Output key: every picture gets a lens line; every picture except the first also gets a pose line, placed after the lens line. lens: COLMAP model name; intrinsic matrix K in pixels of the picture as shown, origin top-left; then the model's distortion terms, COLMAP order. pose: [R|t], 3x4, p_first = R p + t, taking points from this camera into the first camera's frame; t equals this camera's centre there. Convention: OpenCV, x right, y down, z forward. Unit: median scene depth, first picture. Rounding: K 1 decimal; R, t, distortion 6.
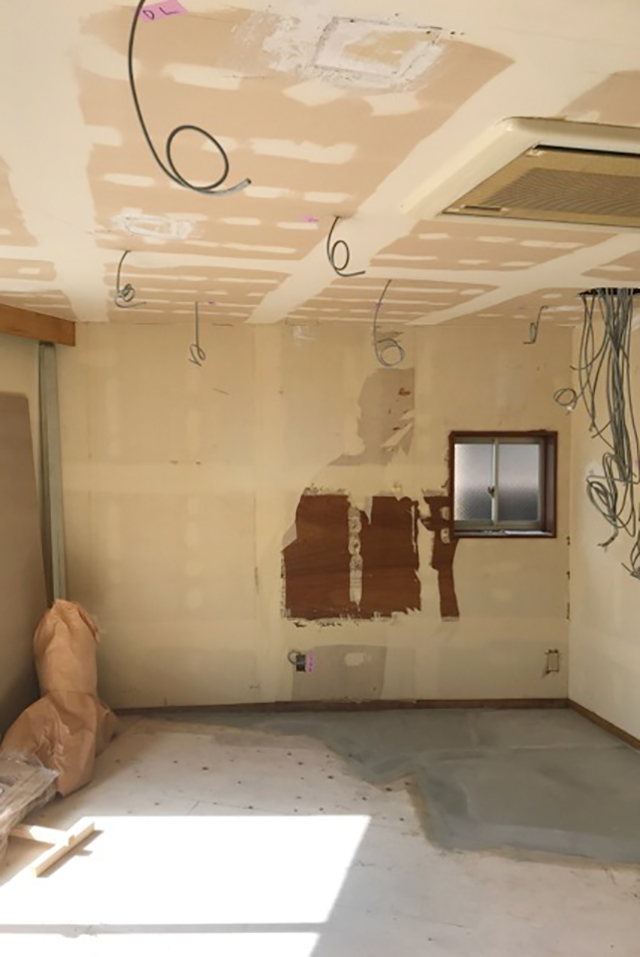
lens RADIAL K [[766.4, 0, 320.0], [0, 766.4, 478.5], [0, 0, 1]] dist [-0.029399, 0.058086]
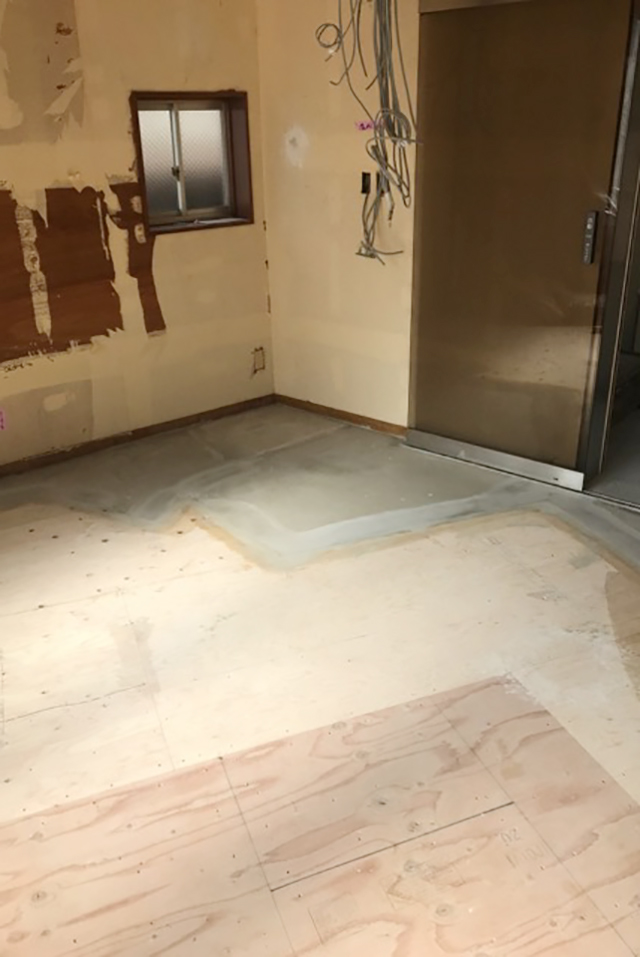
lens RADIAL K [[766.4, 0, 320.0], [0, 766.4, 478.5], [0, 0, 1]] dist [-0.029399, 0.058086]
pose [[0.808010, -0.270576, 0.523362, -0.179892], [0.054785, 0.918963, 0.390519, 0.006515], [-0.586615, -0.286872, 0.757355, 0.191419]]
